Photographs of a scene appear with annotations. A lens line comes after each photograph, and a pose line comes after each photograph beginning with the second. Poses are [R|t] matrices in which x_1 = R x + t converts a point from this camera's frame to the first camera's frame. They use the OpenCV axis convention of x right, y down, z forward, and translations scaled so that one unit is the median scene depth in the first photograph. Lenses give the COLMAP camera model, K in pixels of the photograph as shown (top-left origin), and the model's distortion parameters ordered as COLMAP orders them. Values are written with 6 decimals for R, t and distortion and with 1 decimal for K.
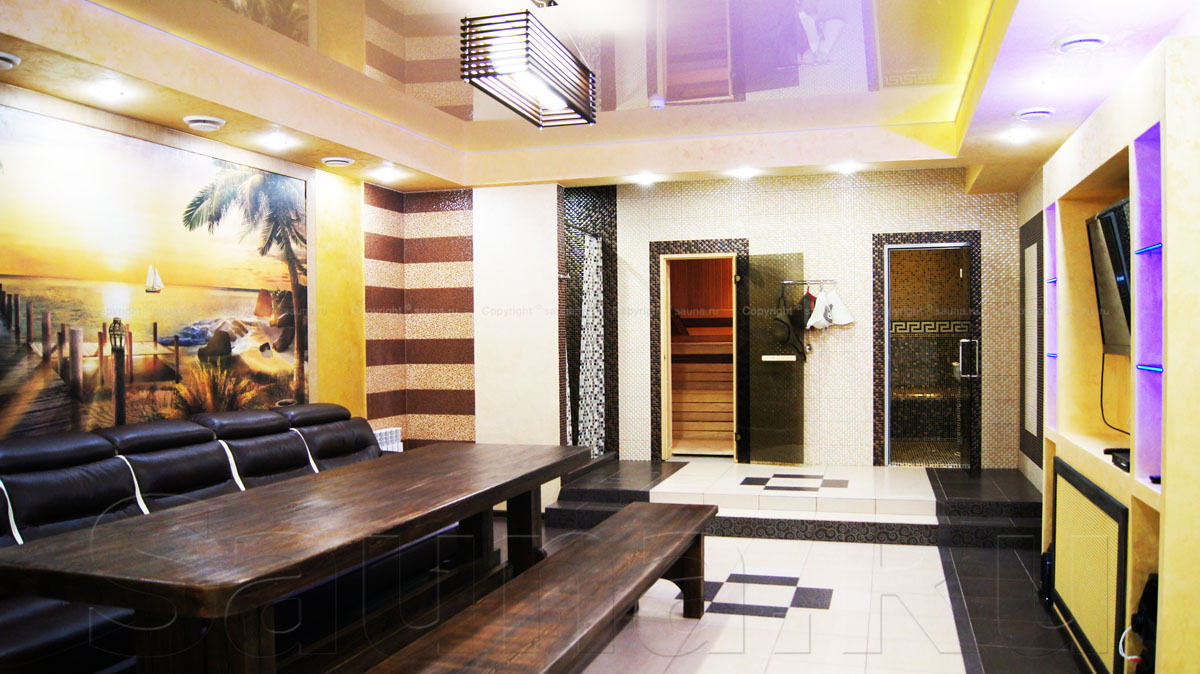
lens RADIAL K [[940.4, 0, 604.7], [0, 940.4, 336.7], [0, 0, 1]] dist [-0.060064, 0.002029]
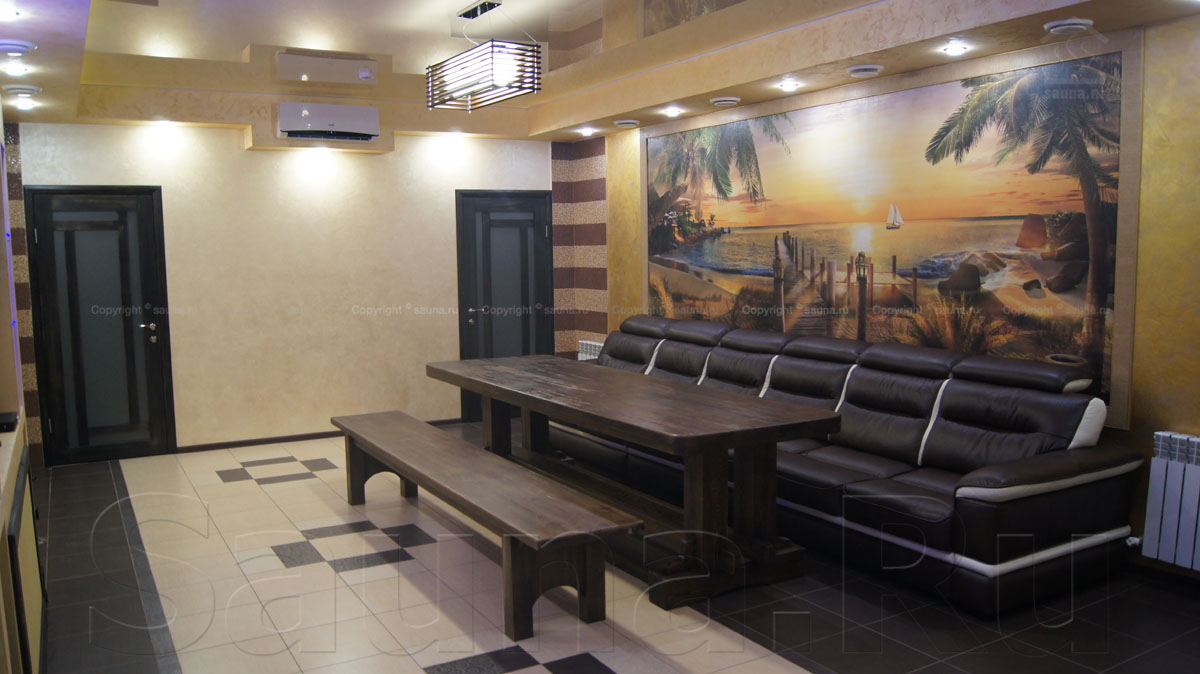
lens RADIAL K [[940.4, 0, 600.6], [0, 940.4, 337.3], [0, 0, 1]] dist [-0.060064, 0.002029]
pose [[-0.674143, 0.082646, -0.733963, 0.541531], [0.011189, 0.994749, 0.101734, -0.033219], [0.738516, 0.060371, -0.671527, 1.384905]]
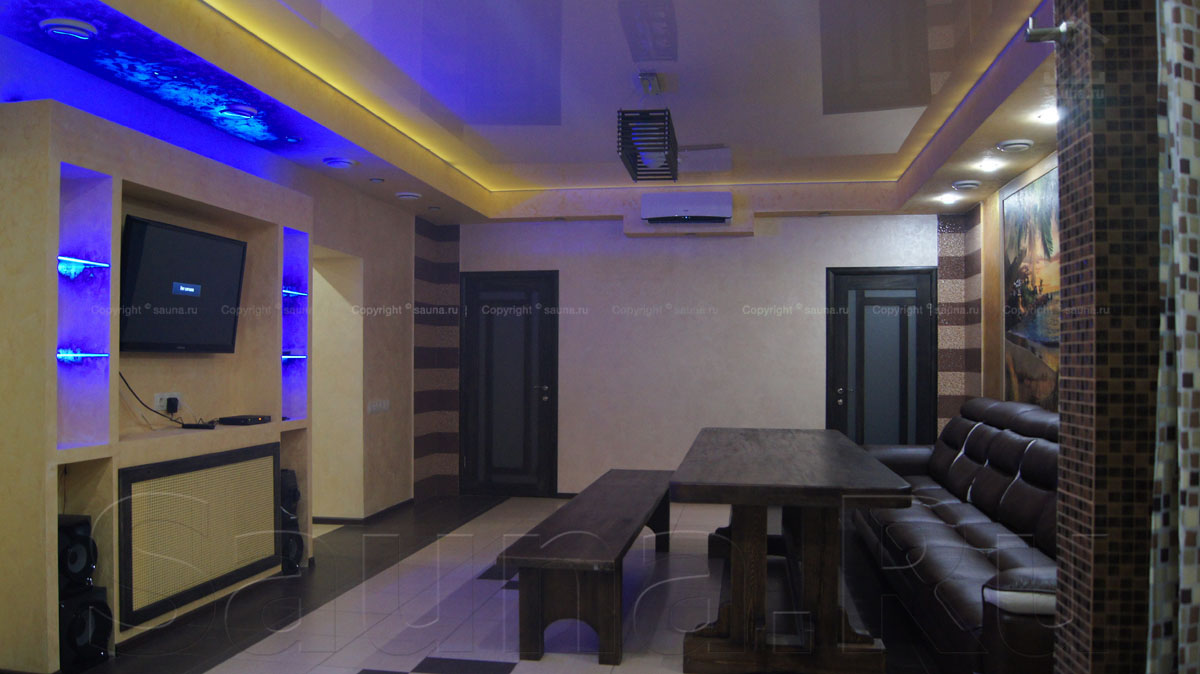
lens RADIAL K [[940.4, 0, 599.4], [0, 940.4, 343.0], [0, 0, 1]] dist [-0.060064, 0.002029]
pose [[-0.988758, -0.003032, -0.149491, 0.144935], [-0.001575, 0.999950, -0.009860, 0.019123], [0.149513, -0.009514, -0.988714, 1.622065]]
